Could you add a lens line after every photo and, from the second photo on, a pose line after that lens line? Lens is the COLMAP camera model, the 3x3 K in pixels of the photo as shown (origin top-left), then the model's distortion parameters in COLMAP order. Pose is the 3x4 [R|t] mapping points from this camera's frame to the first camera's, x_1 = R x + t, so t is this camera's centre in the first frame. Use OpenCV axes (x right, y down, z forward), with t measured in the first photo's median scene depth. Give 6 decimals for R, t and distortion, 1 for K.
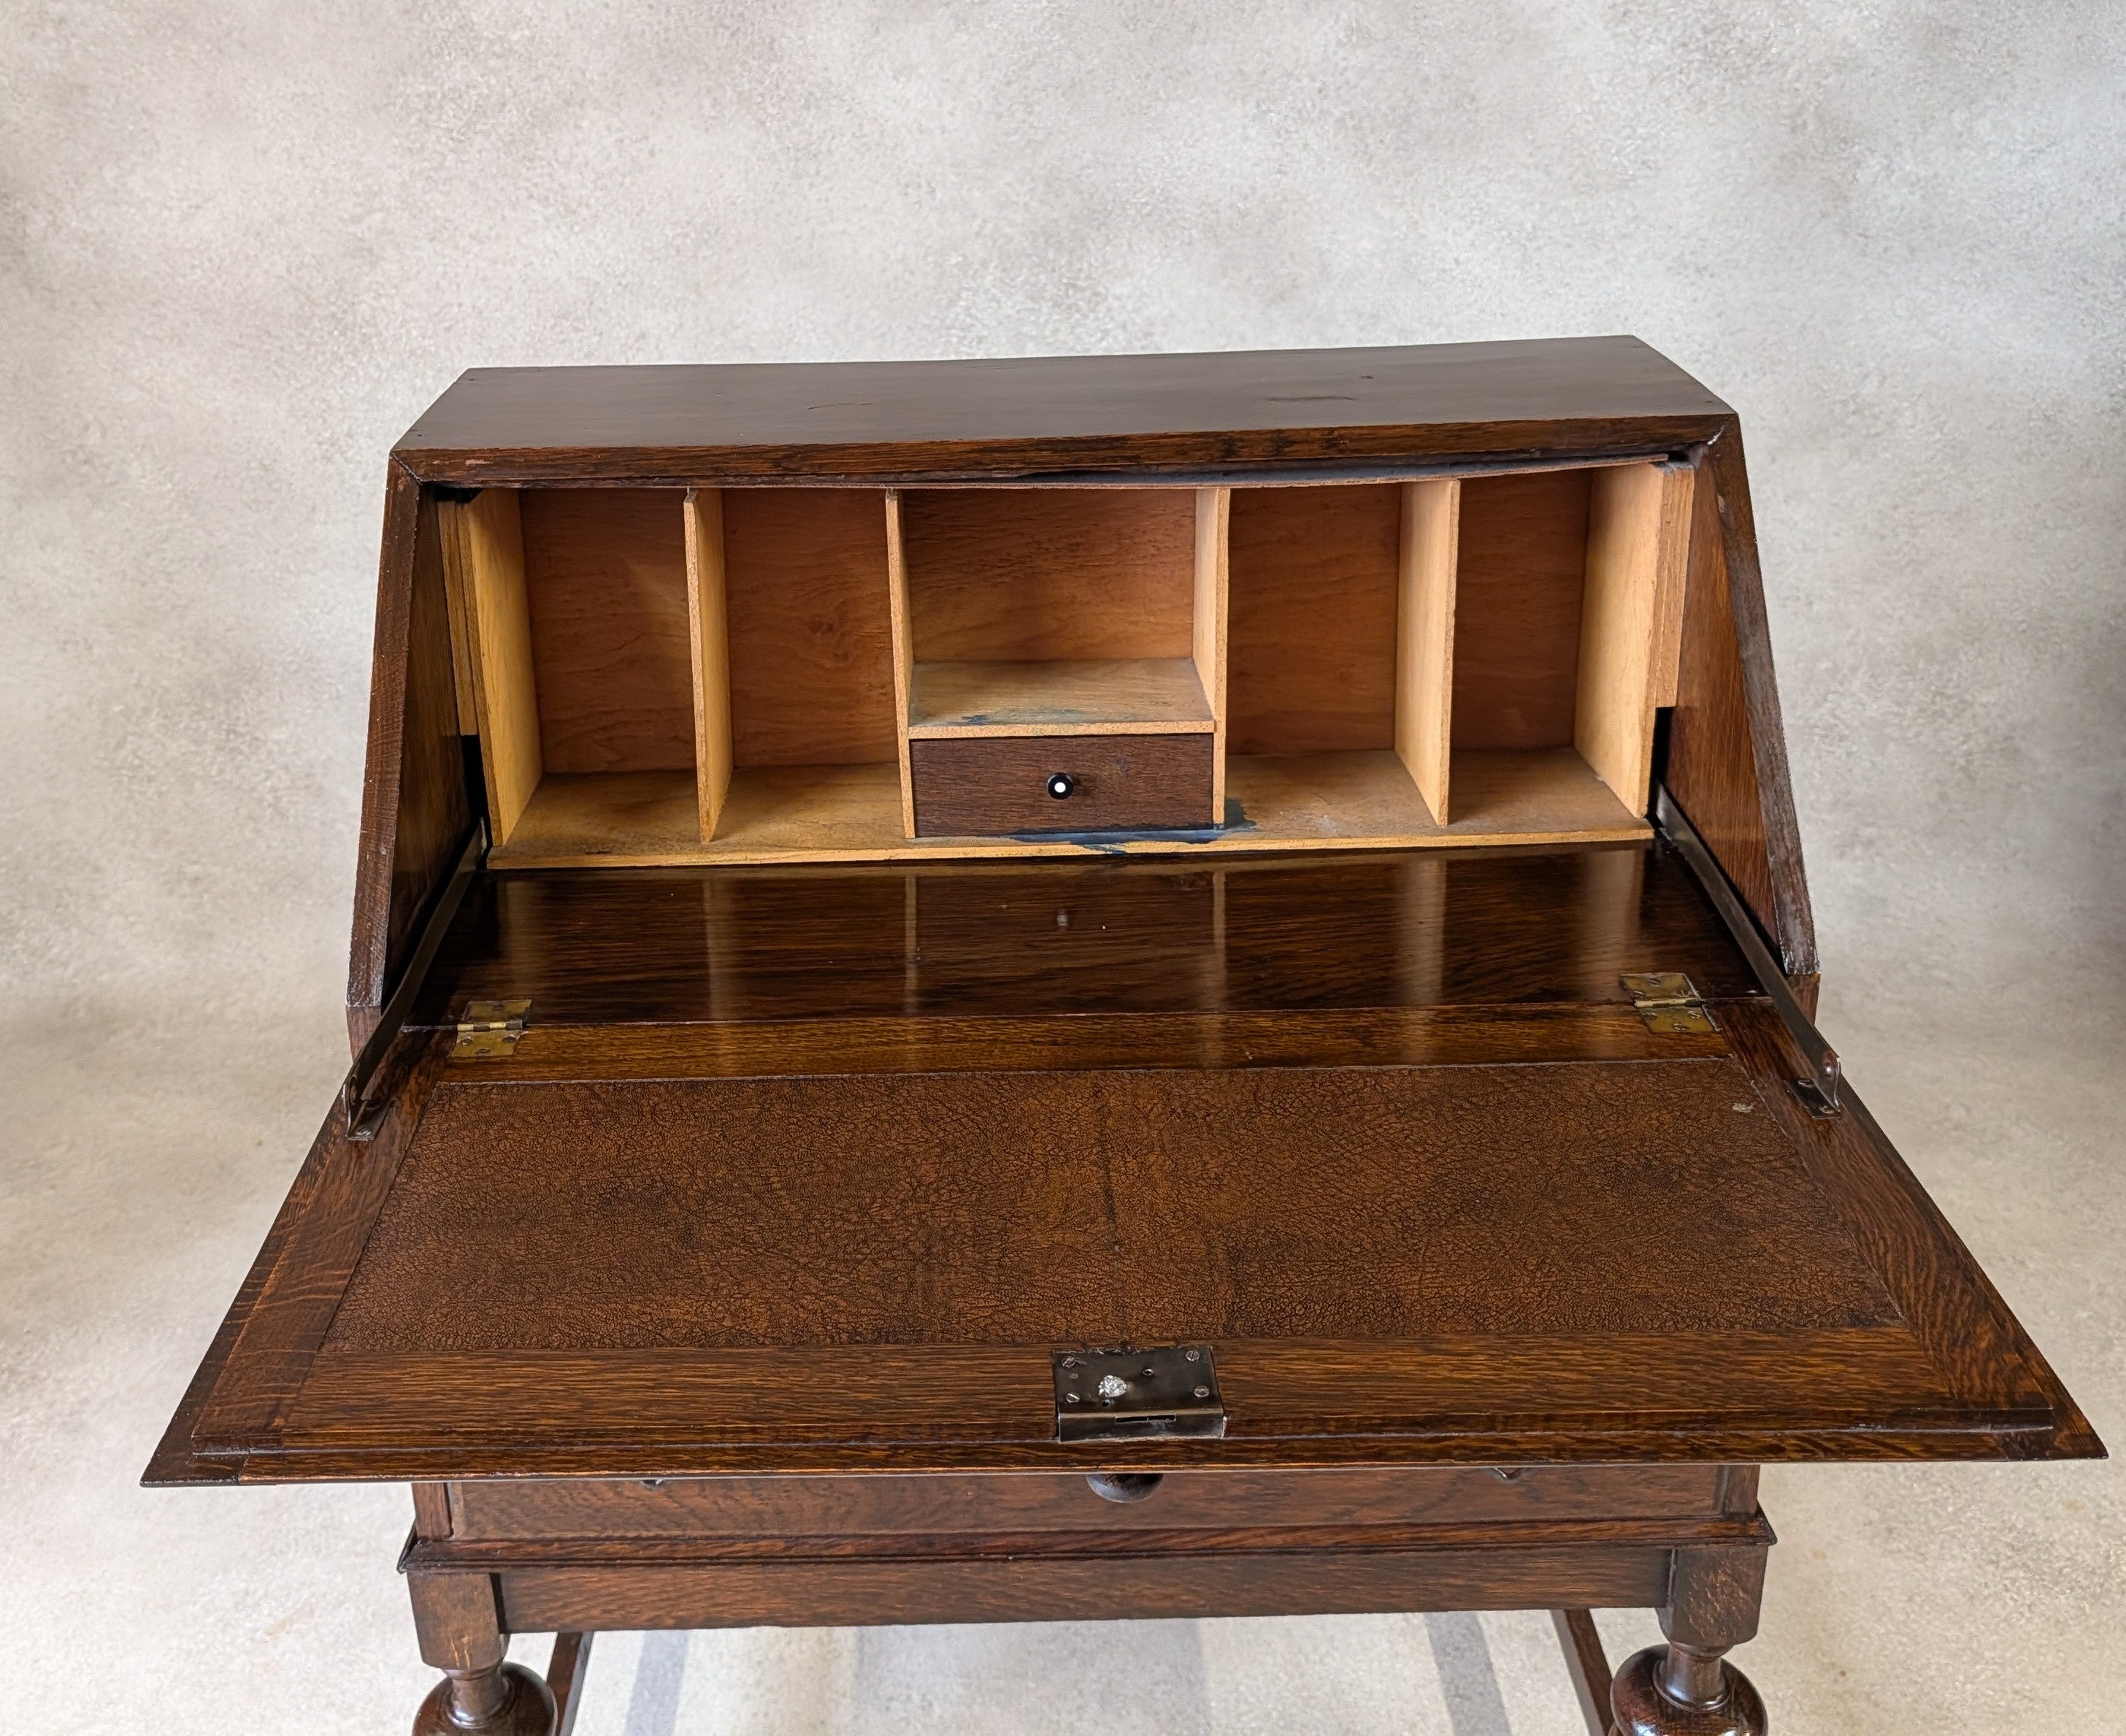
lens RADIAL K [[2182.2, 0, 951.7], [0, 2182.2, 633.5], [0, 0, 1]] dist [-0.024938, 0.037688]
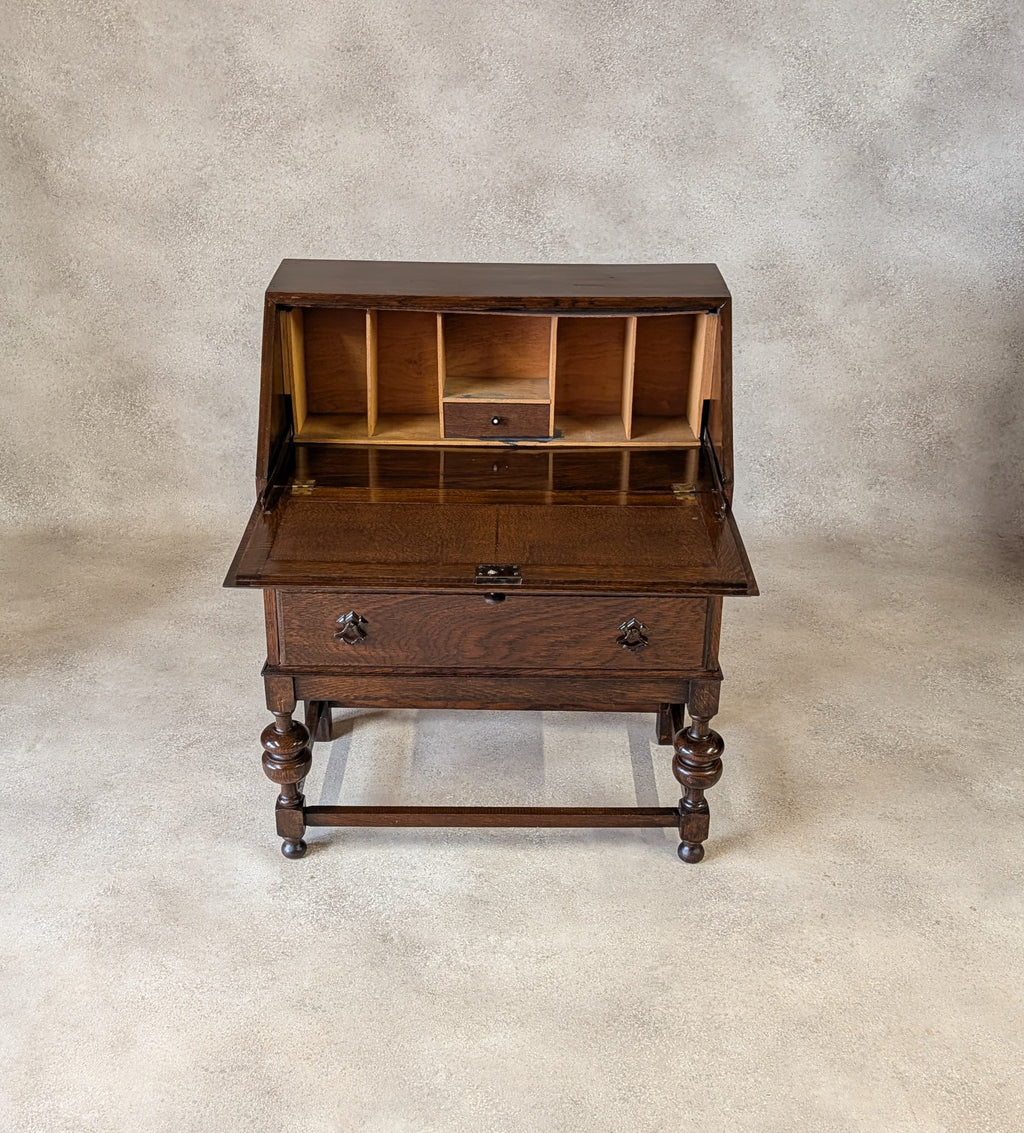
lens RADIAL K [[1414.0, 0, 502.1], [0, 1414.0, 537.0], [0, 0, 1]] dist [0.148565, -0.542113]
pose [[0.999233, 0.034999, 0.017539, 0.019416], [-0.036651, 0.993803, 0.104936, 0.016894], [-0.013758, -0.105498, 0.994324, -0.533809]]
